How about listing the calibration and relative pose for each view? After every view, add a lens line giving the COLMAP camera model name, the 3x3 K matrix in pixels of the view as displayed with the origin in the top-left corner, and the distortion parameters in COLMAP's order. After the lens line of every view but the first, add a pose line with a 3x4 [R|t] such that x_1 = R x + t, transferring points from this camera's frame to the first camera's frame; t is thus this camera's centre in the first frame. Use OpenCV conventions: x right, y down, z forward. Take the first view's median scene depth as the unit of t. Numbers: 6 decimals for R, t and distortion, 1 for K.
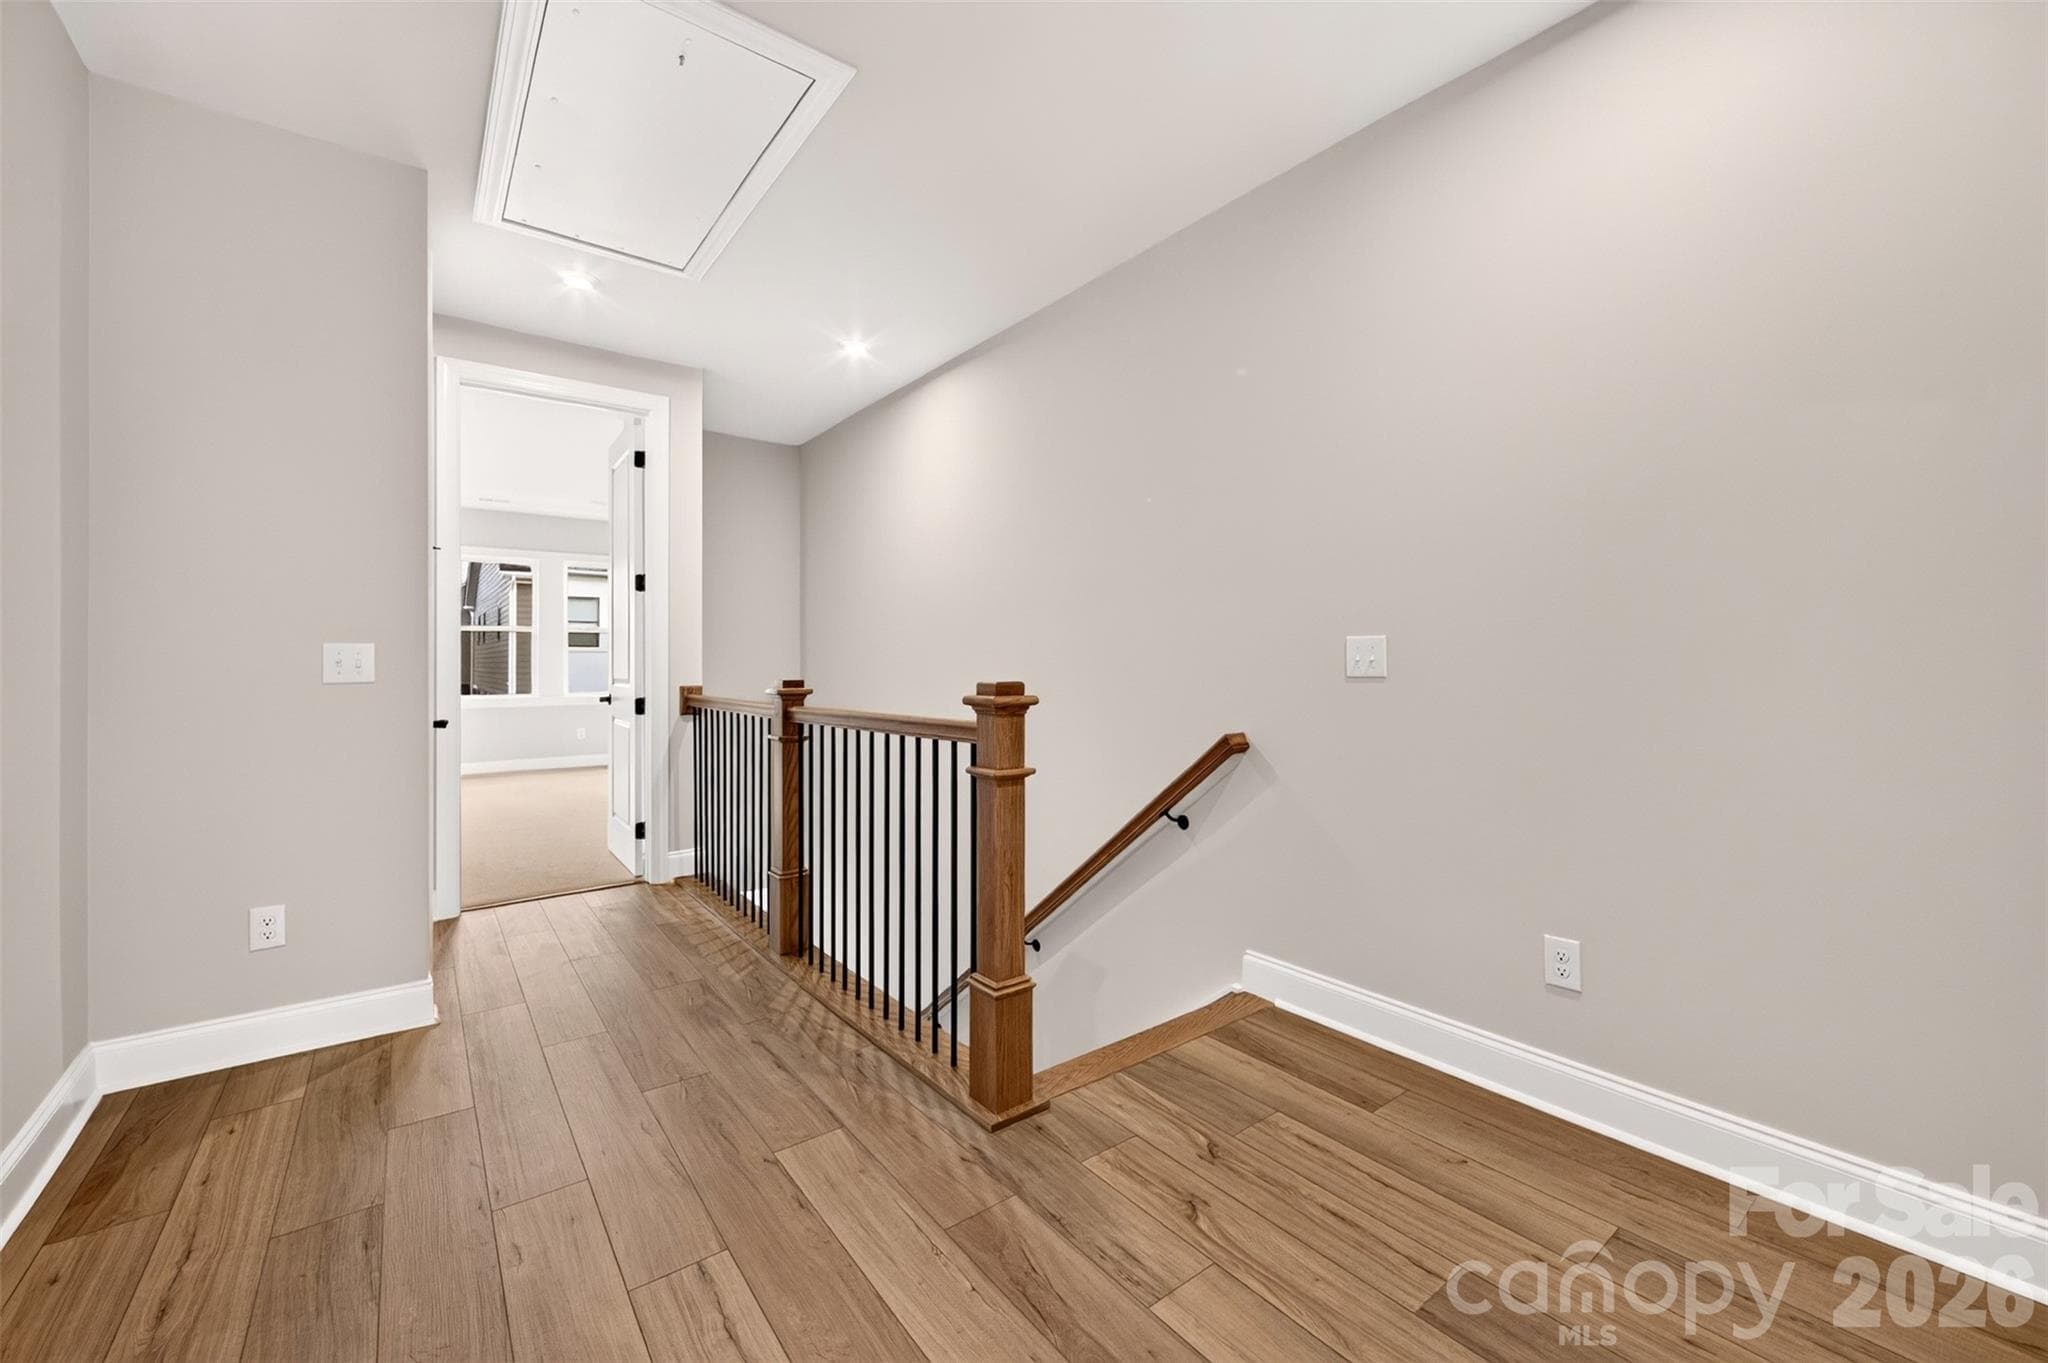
lens RADIAL K [[805.3, 0, 1021.3], [0, 805.3, 685.9], [0, 0, 1]] dist [-0.000350, -0.000150]
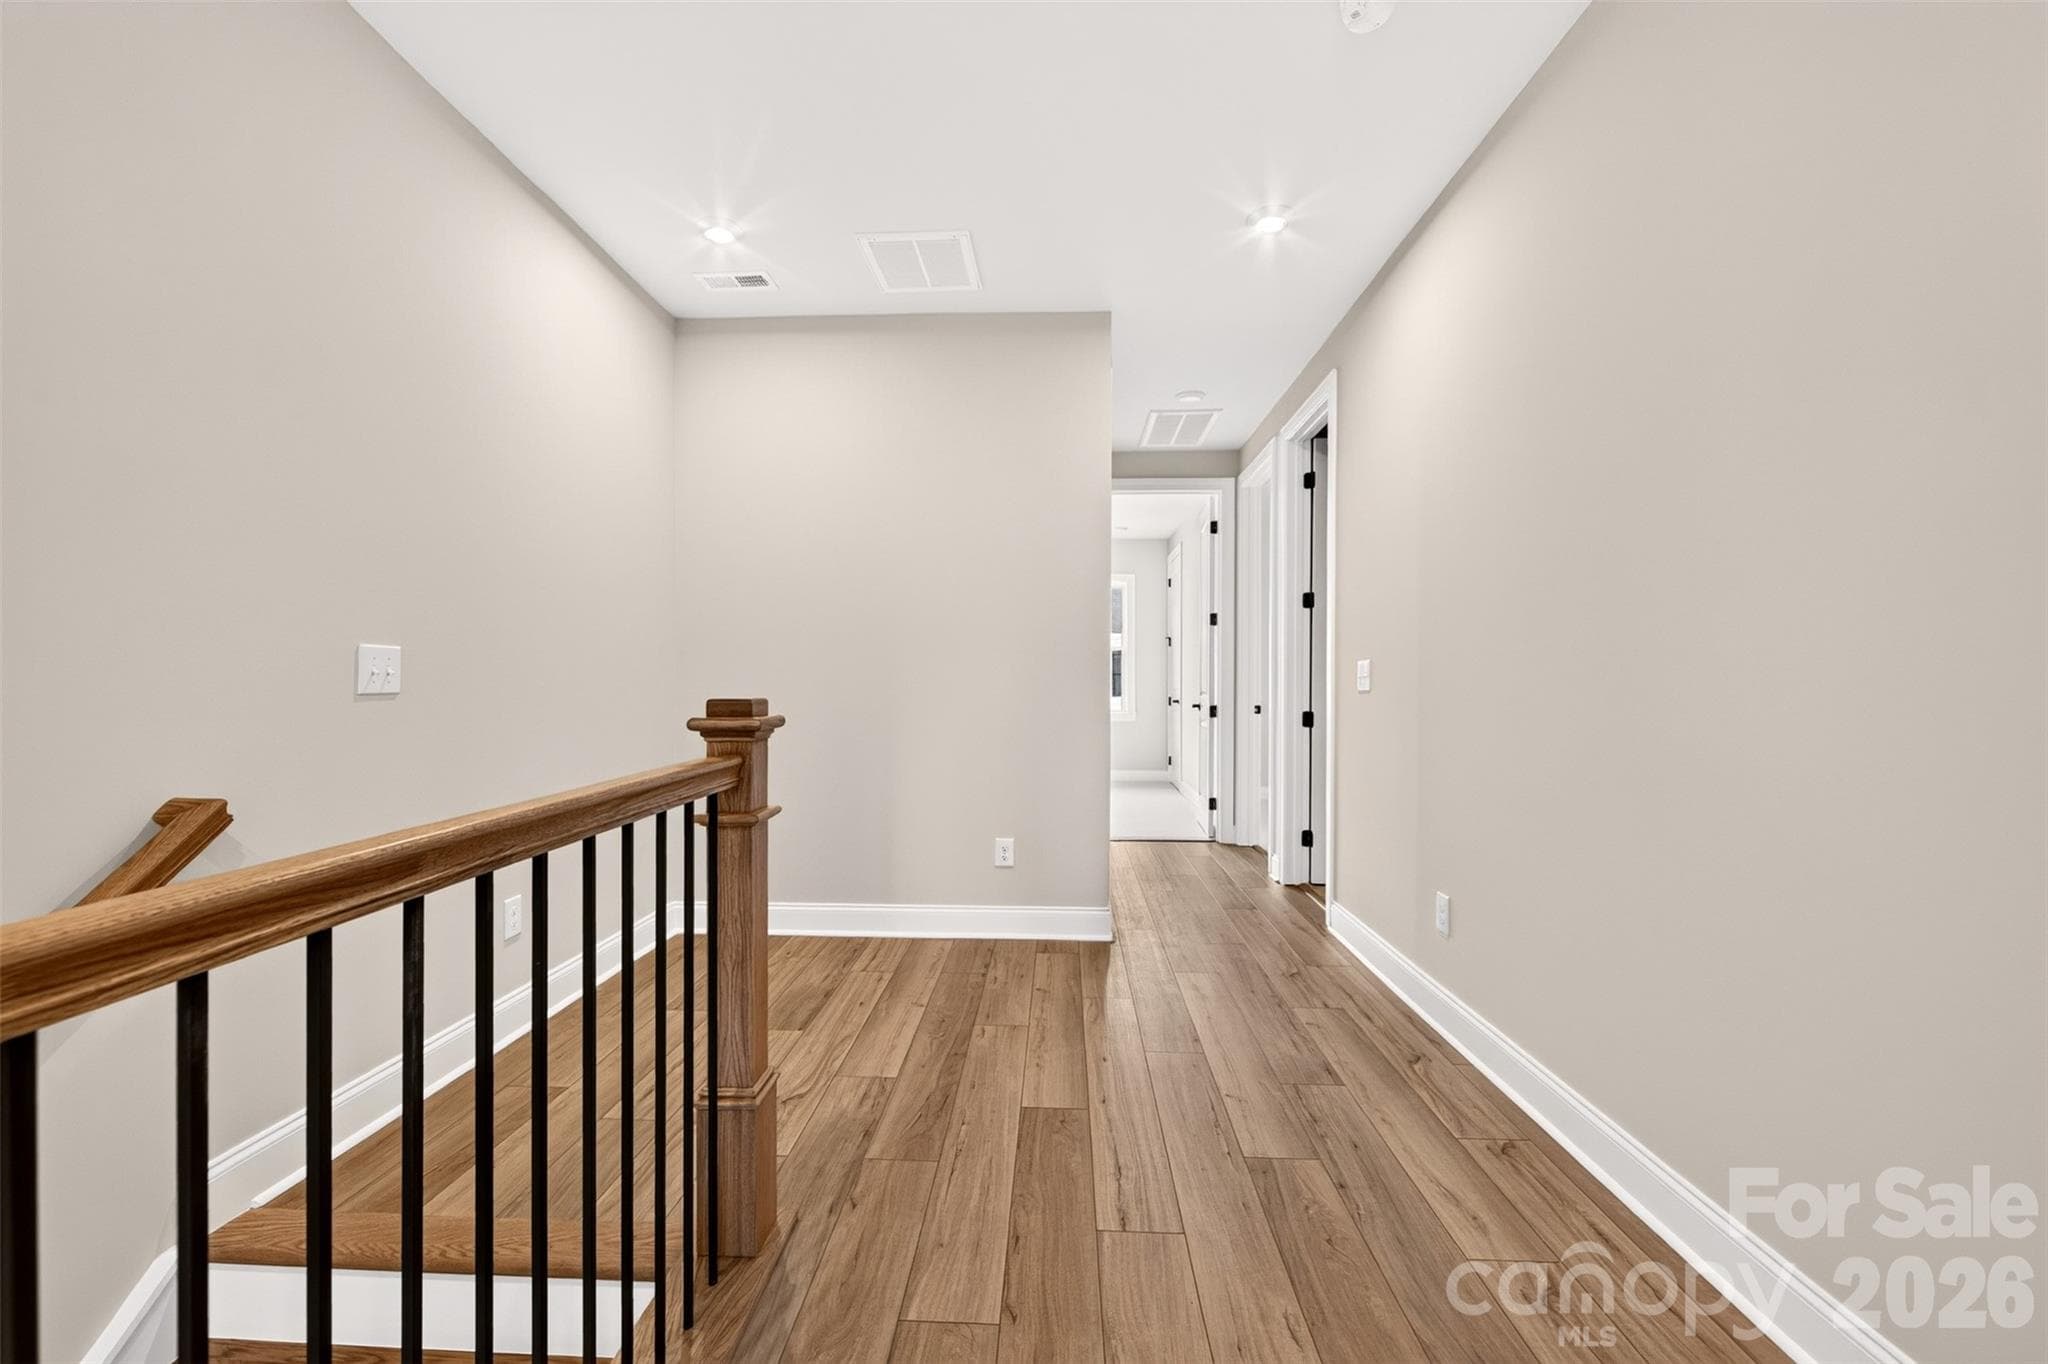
lens RADIAL K [[805.3, 0, 1021.3], [0, 805.3, 686.4], [0, 0, 1]] dist [-0.000350, -0.000150]
pose [[-0.769581, 0.006612, 0.638515, -0.919204], [0.019361, 0.999728, 0.012982, -0.025921], [-0.638255, 0.022353, -0.769500, 1.769527]]
